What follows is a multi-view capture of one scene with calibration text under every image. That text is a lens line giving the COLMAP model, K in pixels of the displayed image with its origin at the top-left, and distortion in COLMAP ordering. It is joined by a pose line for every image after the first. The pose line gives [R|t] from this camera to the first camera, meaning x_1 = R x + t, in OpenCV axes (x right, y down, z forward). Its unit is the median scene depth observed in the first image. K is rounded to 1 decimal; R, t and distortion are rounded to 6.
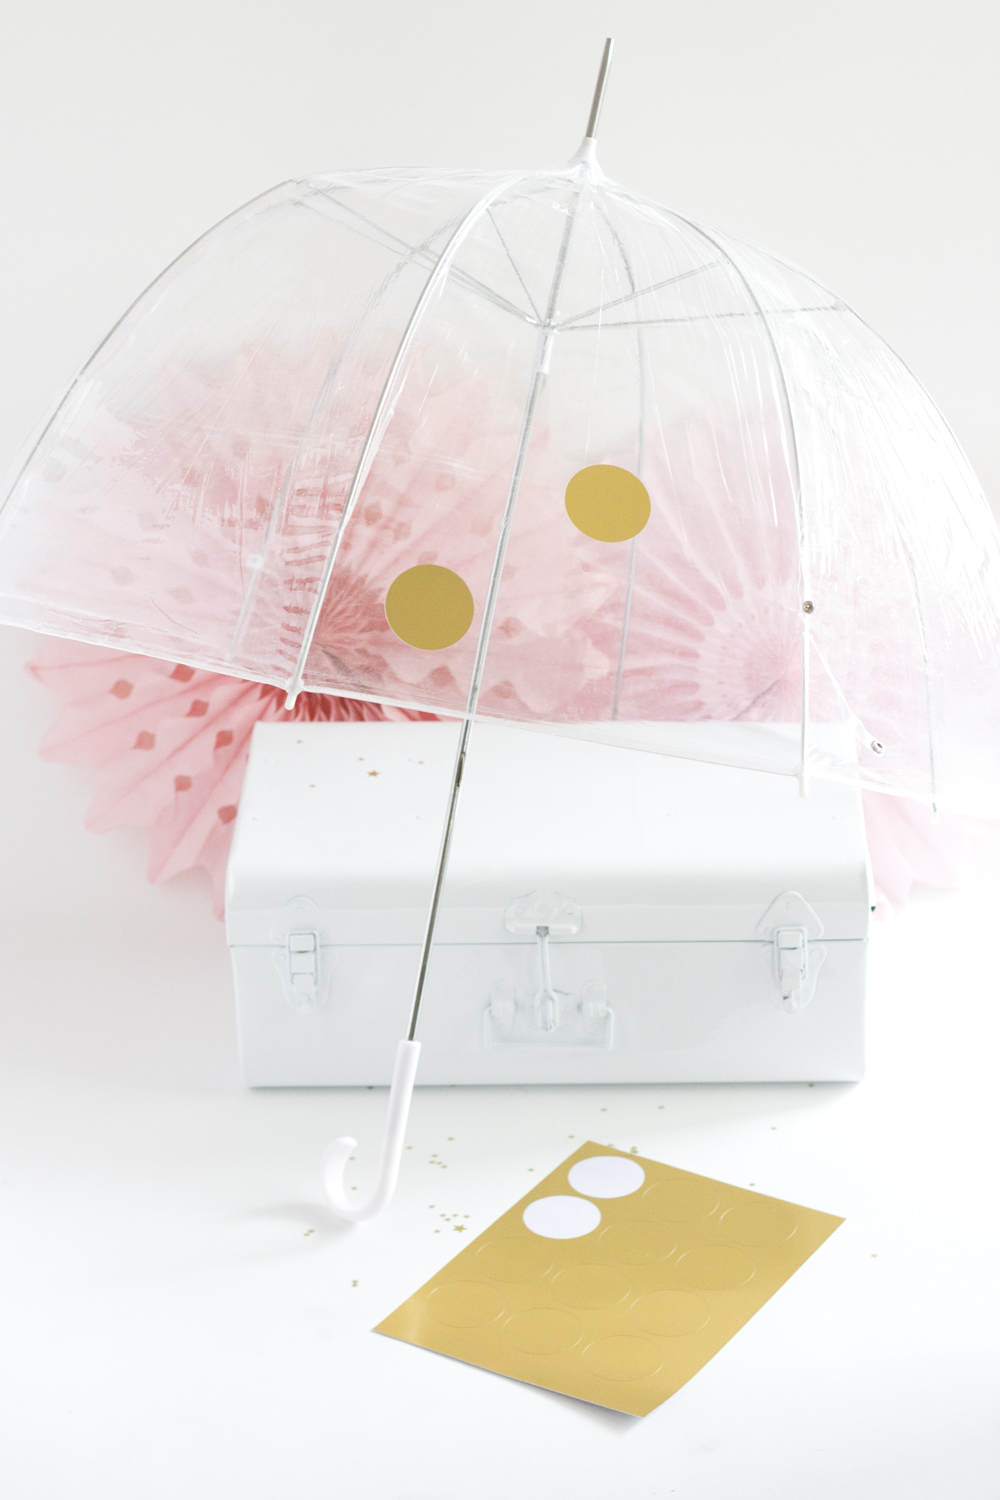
lens RADIAL K [[3546.8, 0, 500.0], [0, 3546.8, 750.0], [0, 0, 1]] dist [-0.135587, -0.175734]
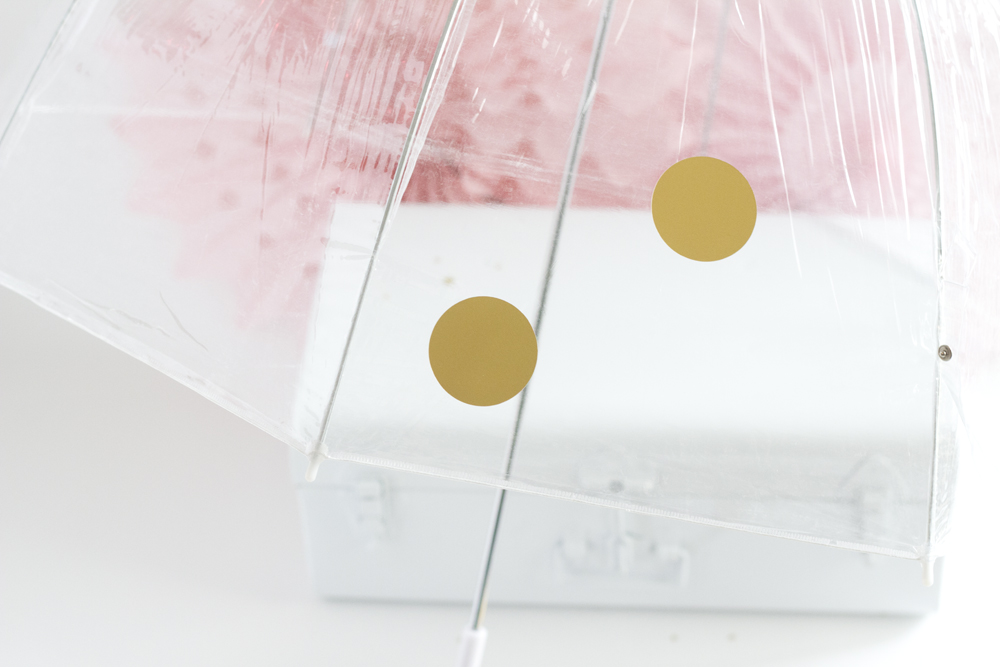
lens RADIAL K [[2364.5, 0, 500.0], [0, 2364.5, 333.5], [0, 0, 1]] dist [-0.135587, -0.175734]
pose [[0.998992, 0.022953, -0.038585, 0.004102], [-0.013016, 0.970596, 0.240362, -0.143353], [0.042968, -0.239617, 0.969916, 0.384970]]
